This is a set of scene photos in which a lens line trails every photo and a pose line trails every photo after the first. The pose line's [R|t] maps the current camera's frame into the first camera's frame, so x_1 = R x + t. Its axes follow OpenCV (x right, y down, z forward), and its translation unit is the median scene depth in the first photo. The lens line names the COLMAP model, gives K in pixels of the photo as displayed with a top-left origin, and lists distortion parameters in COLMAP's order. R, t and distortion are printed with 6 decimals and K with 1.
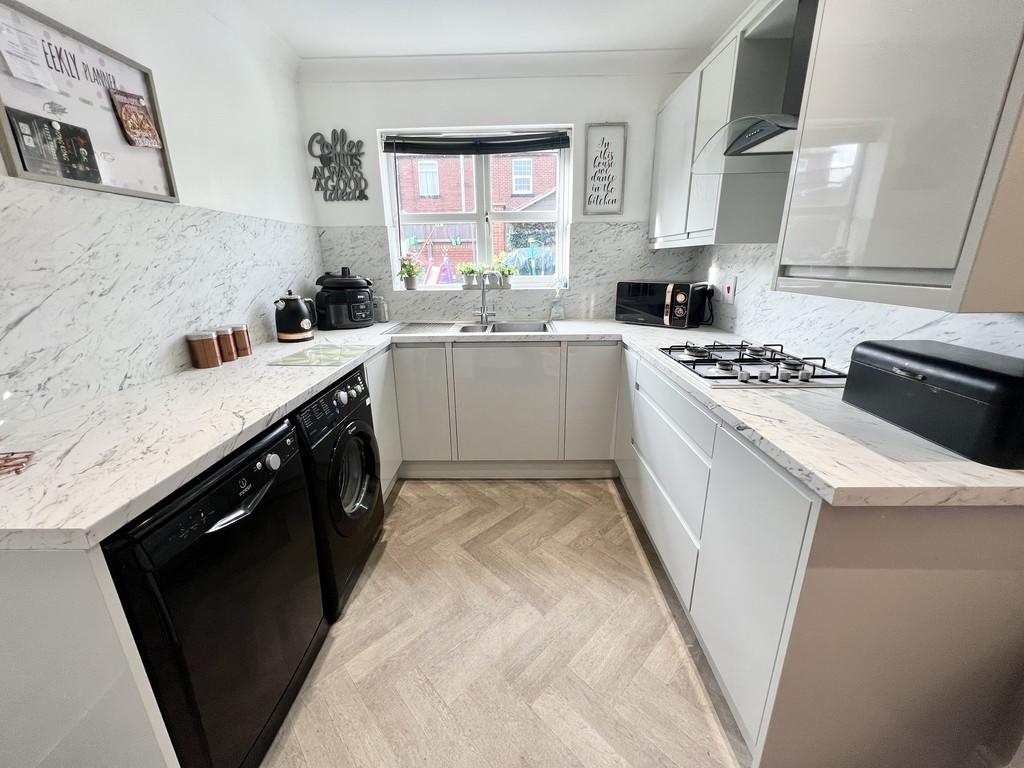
lens RADIAL K [[411.1, 0, 510.6], [0, 411.1, 383.8], [0, 0, 1]] dist [0.003222, 0.000193]
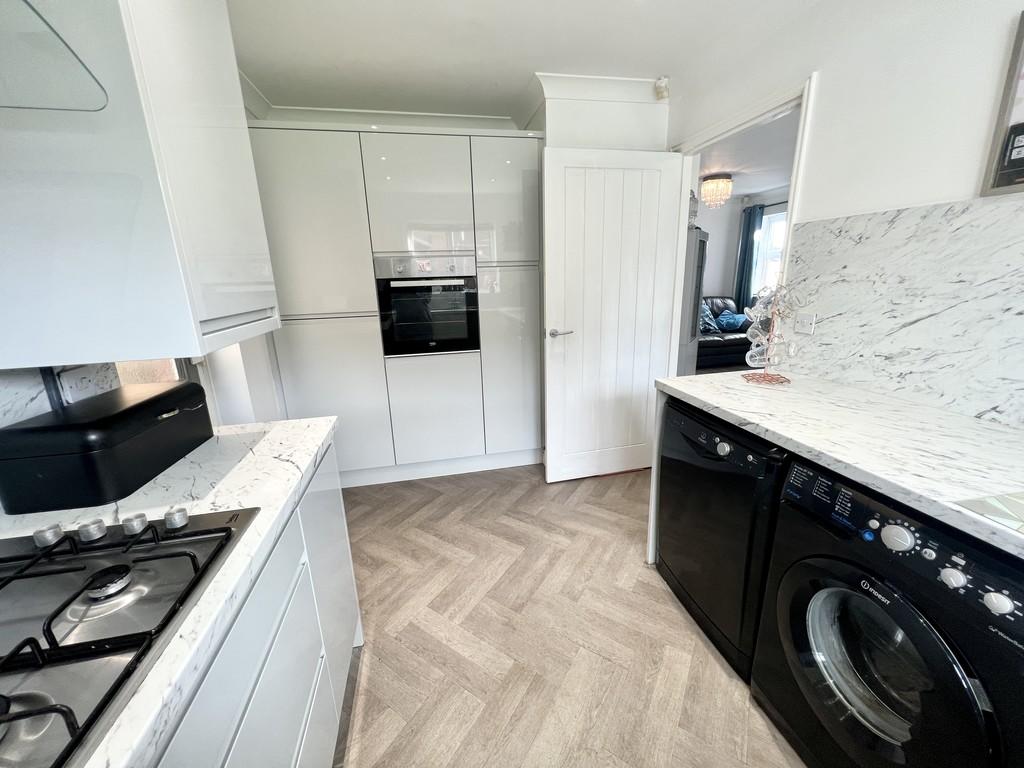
lens RADIAL K [[411.1, 0, 512.7], [0, 411.1, 383.2], [0, 0, 1]] dist [0.003222, 0.000193]
pose [[-0.973902, 0.097778, -0.204829, 0.224172], [-0.024014, 0.852994, 0.521369, -0.530779], [0.225696, 0.512681, -0.828384, 1.600250]]
